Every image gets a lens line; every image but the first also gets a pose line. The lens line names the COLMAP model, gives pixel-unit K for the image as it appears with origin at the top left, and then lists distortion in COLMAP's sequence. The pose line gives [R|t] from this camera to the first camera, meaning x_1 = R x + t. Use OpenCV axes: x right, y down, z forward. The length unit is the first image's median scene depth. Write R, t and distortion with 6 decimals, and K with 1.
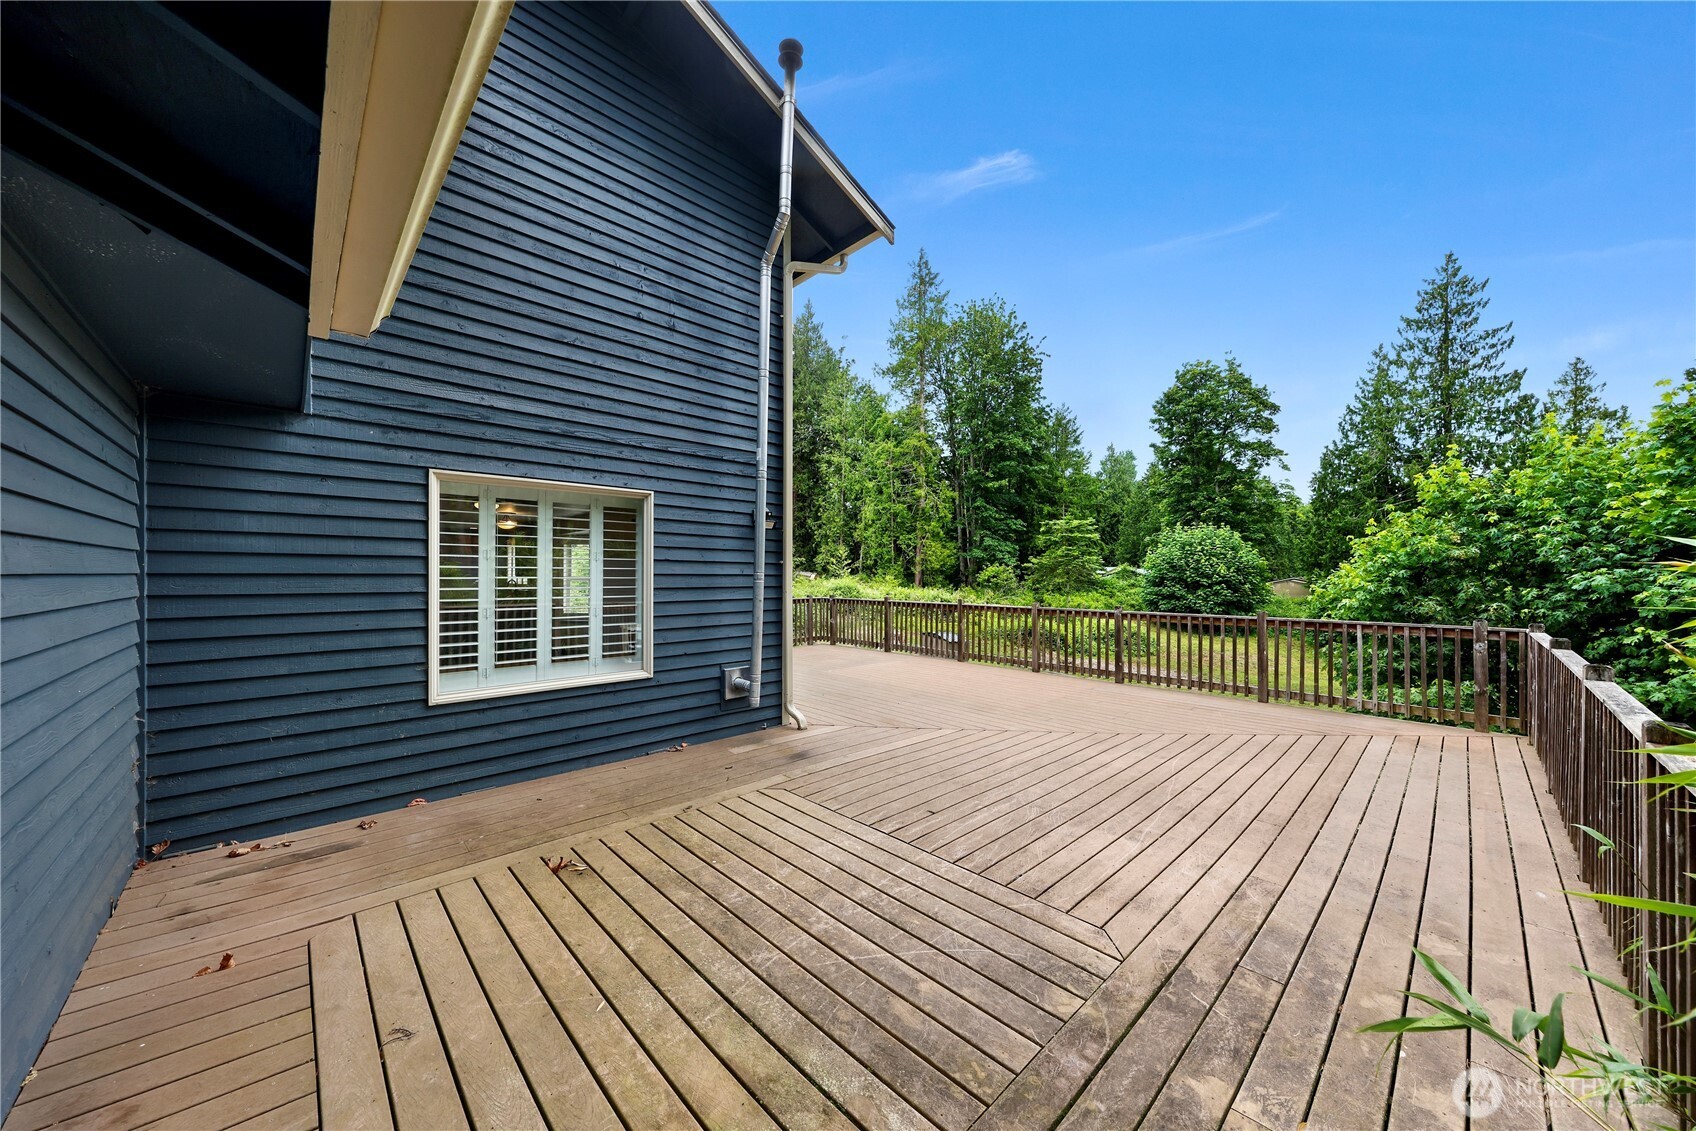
lens RADIAL K [[585.8, 0, 846.9], [0, 585.8, 576.6], [0, 0, 1]] dist [0.003090, 0.000379]
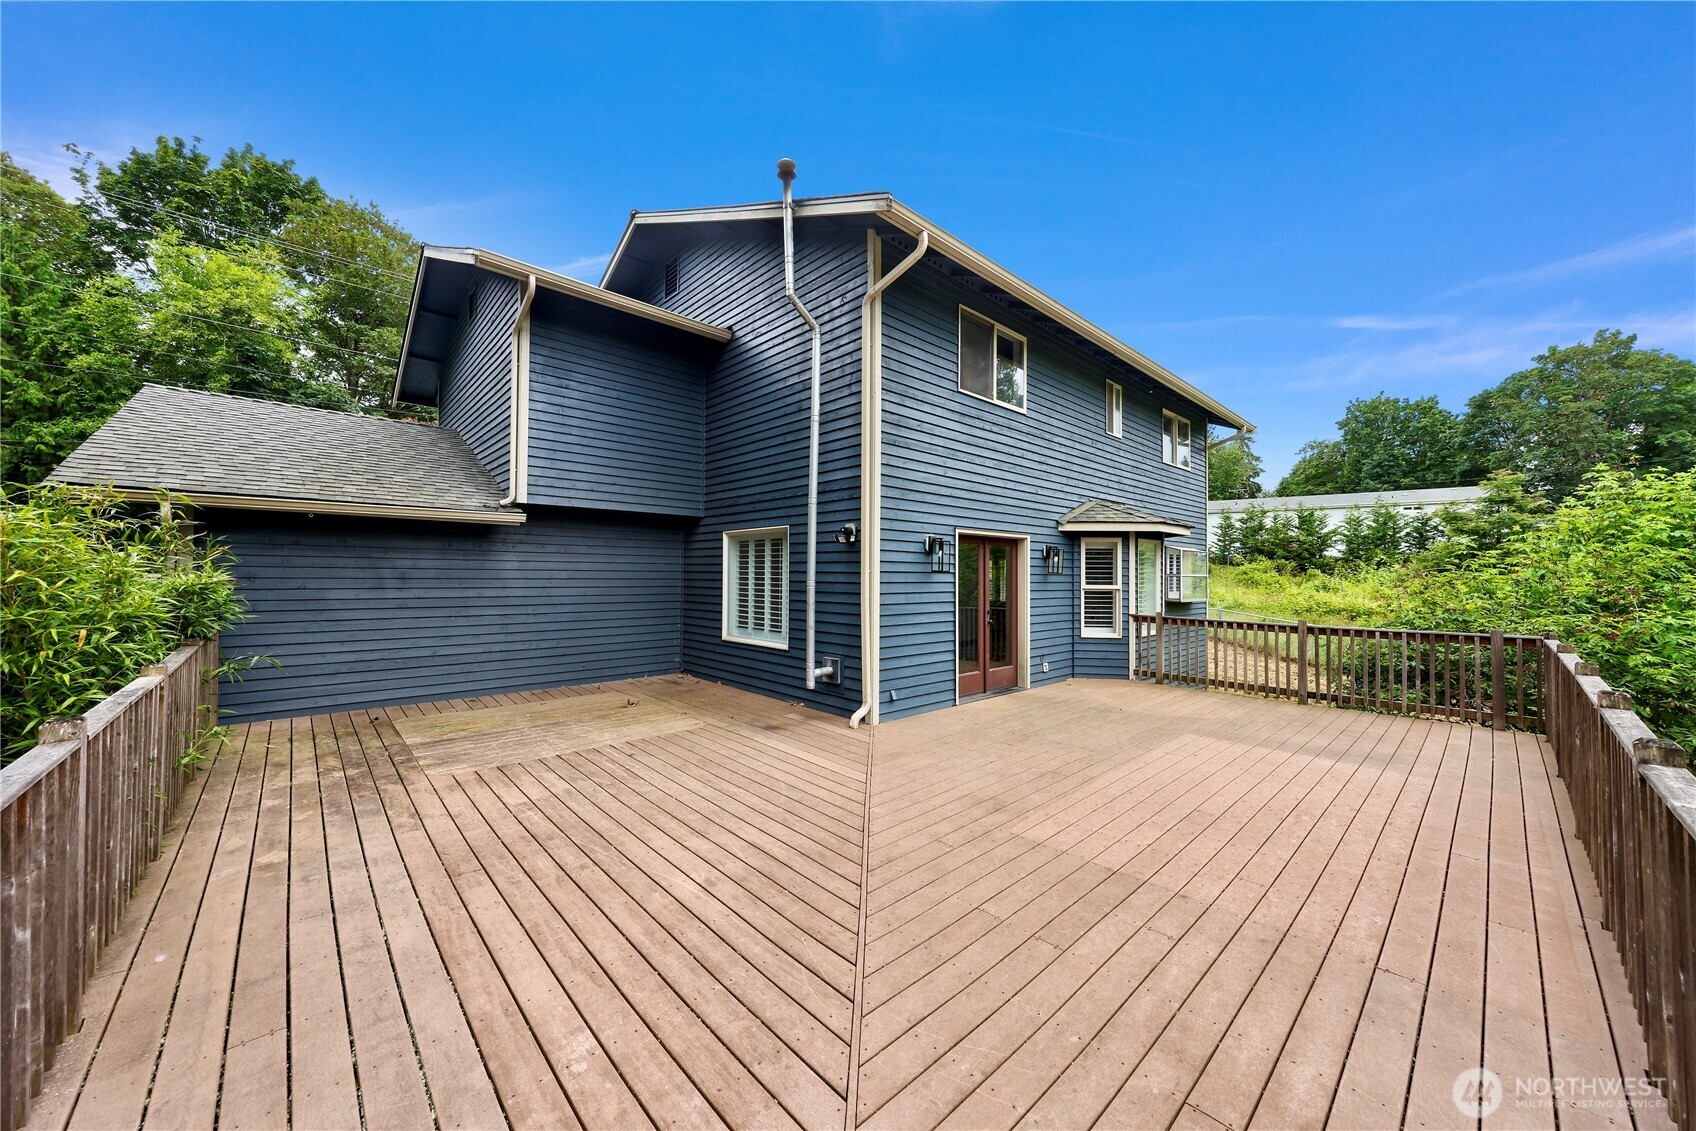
lens RADIAL K [[606.0, 0, 845.2], [0, 606.0, 570.9], [0, 0, 1]] dist [0.007537, 0.000050]
pose [[-0.016911, -0.009216, -0.999815, 1.466507], [-0.012364, 0.999883, -0.009008, -0.020367], [0.999781, 0.012210, -0.017023, 1.427823]]
